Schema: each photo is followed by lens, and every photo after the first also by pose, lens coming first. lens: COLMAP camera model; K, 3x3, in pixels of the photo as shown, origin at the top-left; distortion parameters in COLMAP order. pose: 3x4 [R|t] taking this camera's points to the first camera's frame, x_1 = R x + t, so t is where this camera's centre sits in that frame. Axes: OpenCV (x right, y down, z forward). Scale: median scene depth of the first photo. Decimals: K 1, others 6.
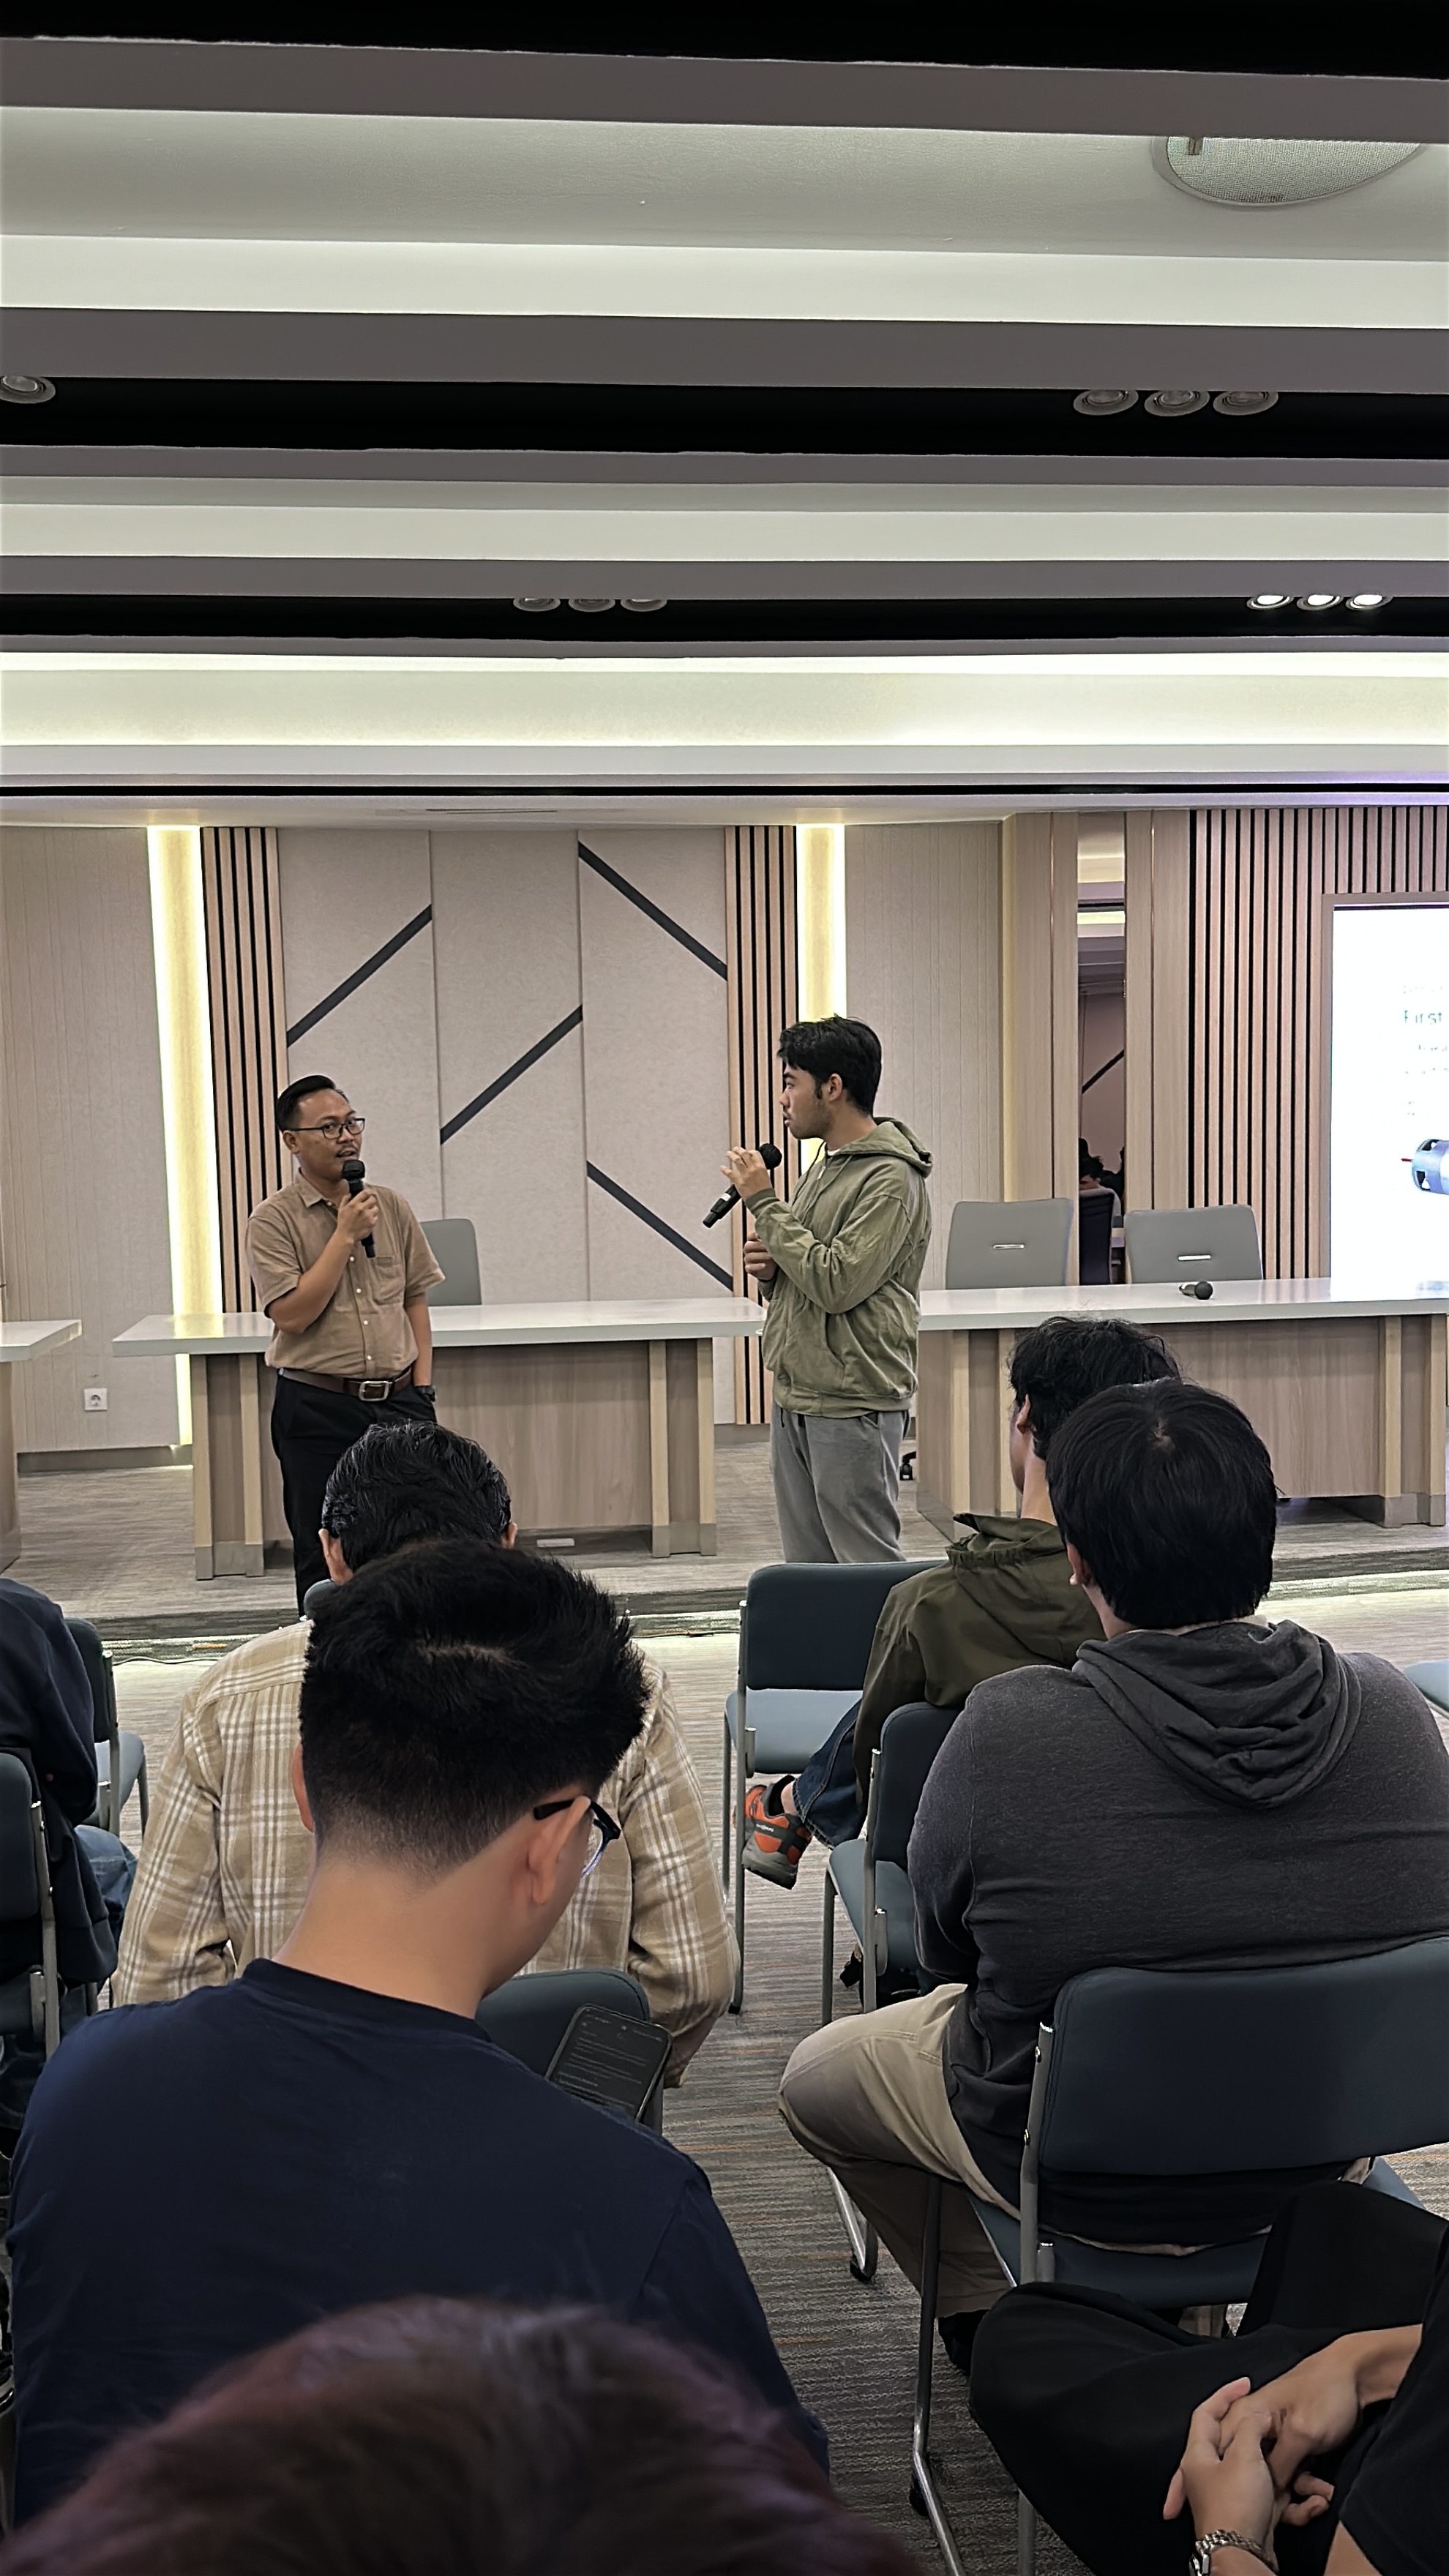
lens RADIAL K [[2145.6, 0, 724.5], [0, 2145.6, 1288.0], [0, 0, 1]] dist [0.003588, 0.000170]
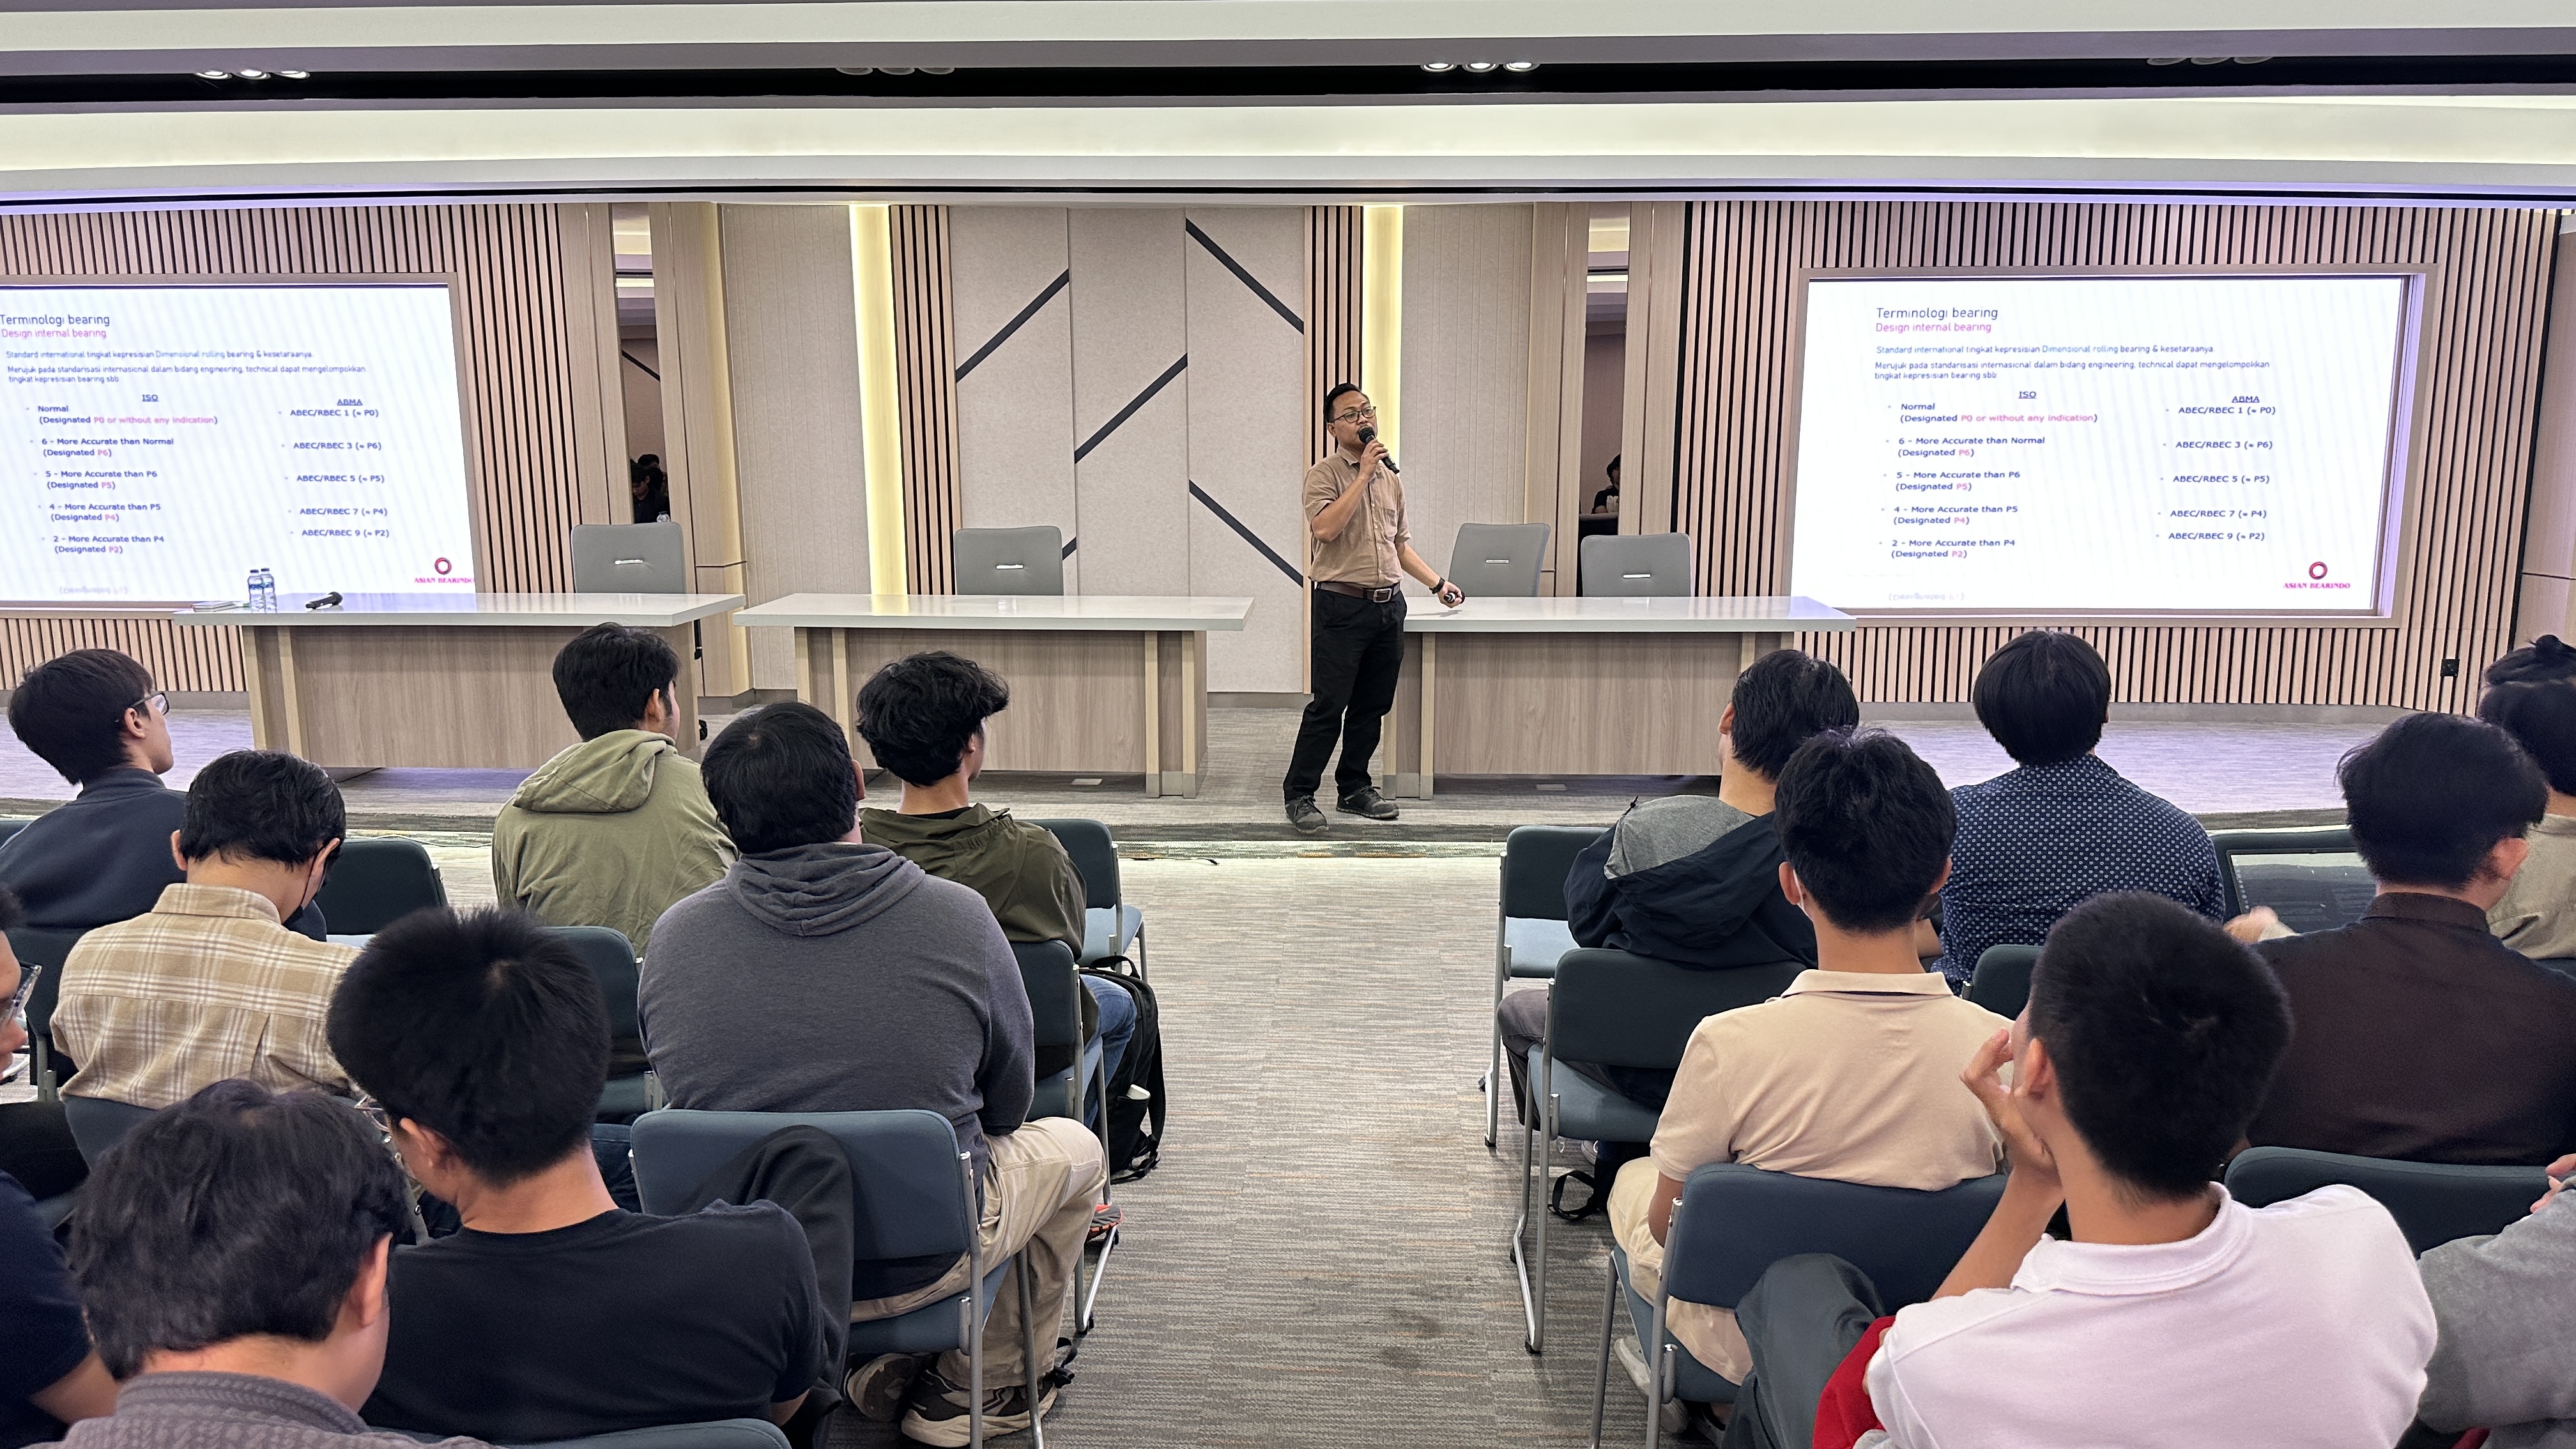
lens RADIAL K [[1820.2, 0, 1288.0], [0, 1820.2, 724.5], [0, 0, 1]] dist [0.001264, -0.000193]
pose [[0.989842, 0.044241, -0.135115, 0.146921], [-0.032851, 0.995805, 0.085396, -0.010775], [0.138326, -0.080090, 0.987143, -0.043899]]
